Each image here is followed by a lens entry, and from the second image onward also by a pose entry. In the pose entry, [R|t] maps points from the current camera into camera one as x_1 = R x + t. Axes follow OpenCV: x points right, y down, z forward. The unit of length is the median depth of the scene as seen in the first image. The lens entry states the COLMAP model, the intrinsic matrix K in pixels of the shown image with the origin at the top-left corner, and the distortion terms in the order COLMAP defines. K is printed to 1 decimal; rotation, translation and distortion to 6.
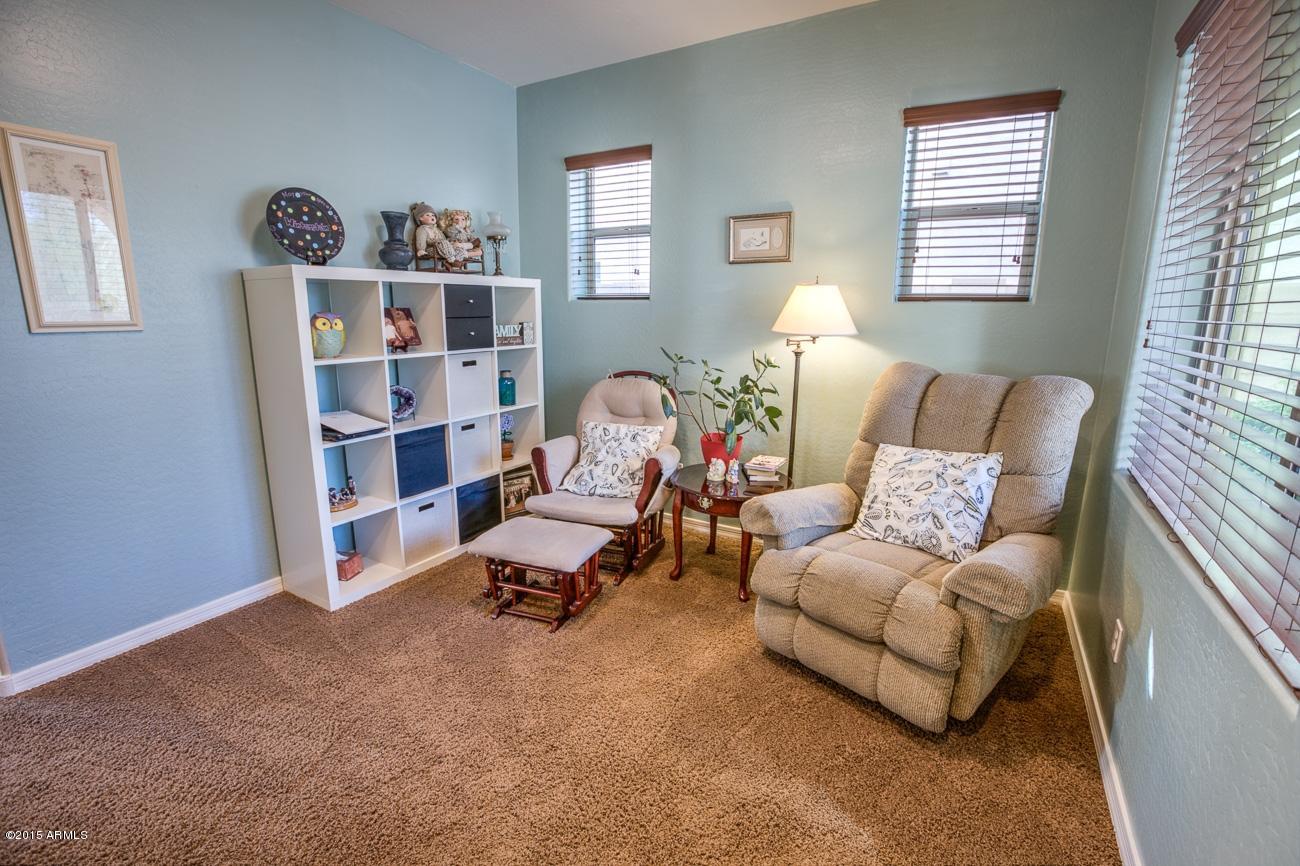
lens RADIAL K [[588.4, 0, 646.9], [0, 588.4, 428.7], [0, 0, 1]] dist [-0.061258, 0.020259]
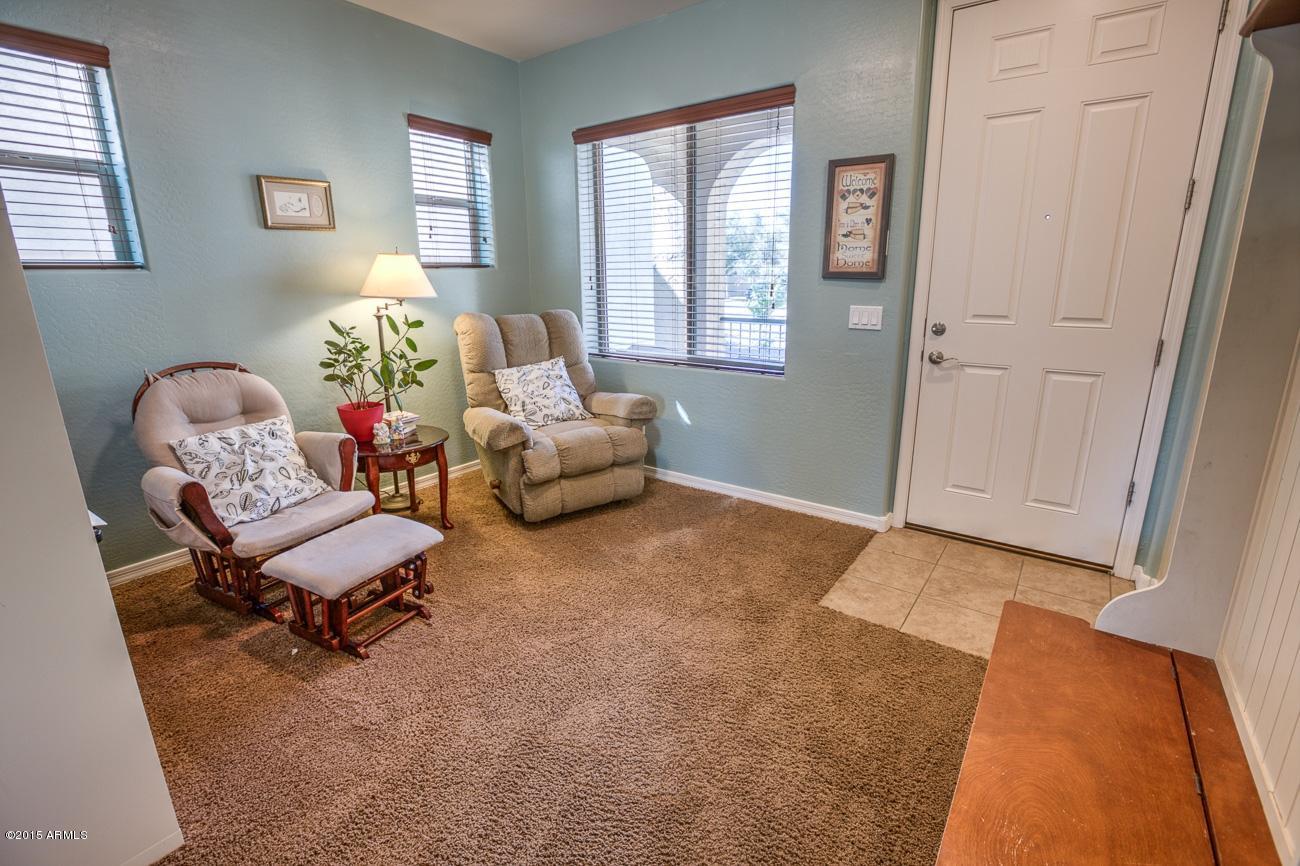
lens RADIAL K [[588.4, 0, 646.9], [0, 588.4, 428.7], [0, 0, 1]] dist [-0.061258, 0.020259]
pose [[0.113708, -0.255951, 0.959979, -0.828380], [0.209489, 0.950698, 0.228663, -0.075713], [-0.971177, 0.175105, 0.161721, 0.388439]]
